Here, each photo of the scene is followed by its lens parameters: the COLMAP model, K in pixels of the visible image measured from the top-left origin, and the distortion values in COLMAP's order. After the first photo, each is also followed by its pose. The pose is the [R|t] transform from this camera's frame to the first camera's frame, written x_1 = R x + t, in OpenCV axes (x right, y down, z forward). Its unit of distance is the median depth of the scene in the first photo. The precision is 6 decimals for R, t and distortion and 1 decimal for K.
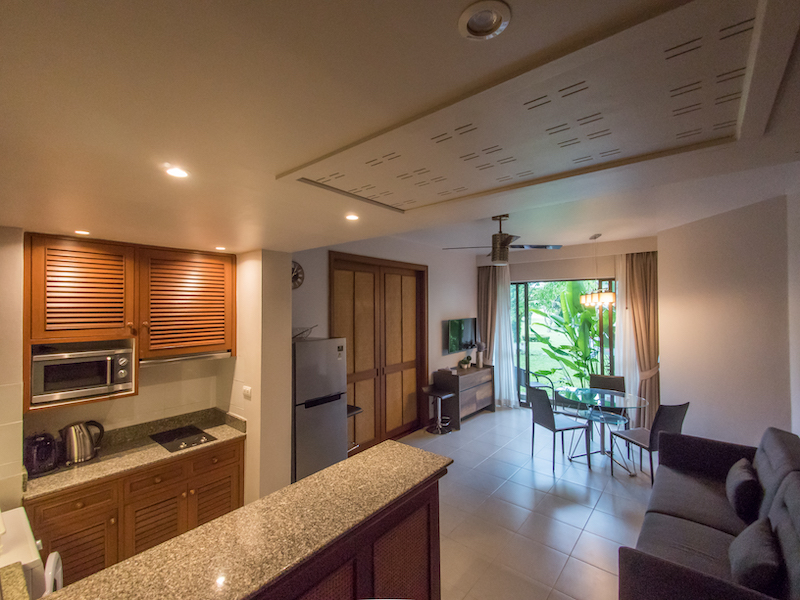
lens RADIAL K [[355.5, 0, 394.1], [0, 355.5, 295.9], [0, 0, 1]] dist [0.028161, -0.000307]
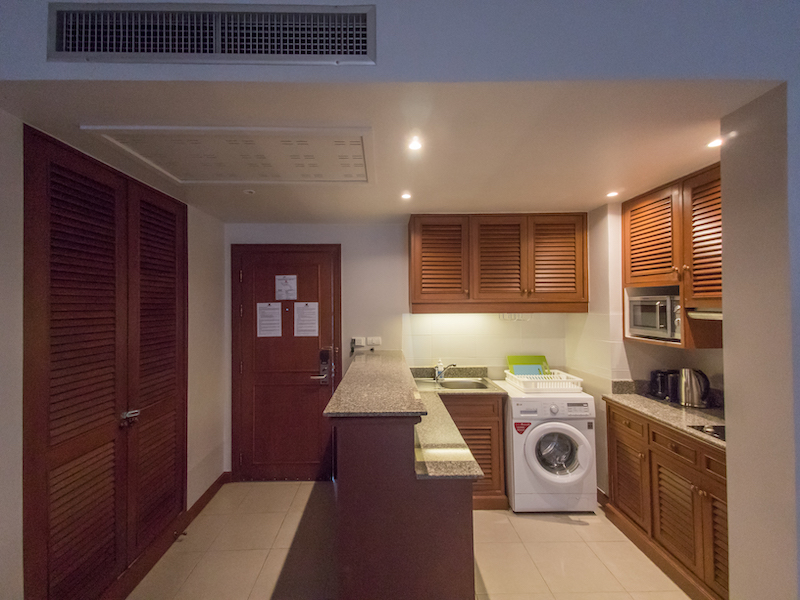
lens RADIAL K [[355.5, 0, 394.1], [0, 355.5, 295.9], [0, 0, 1]] dist [0.028161, -0.000307]
pose [[-0.743110, -0.006077, -0.669141, 0.206884], [0.023736, 0.999090, -0.035433, 0.082218], [0.668748, -0.042214, -0.742290, 0.607614]]
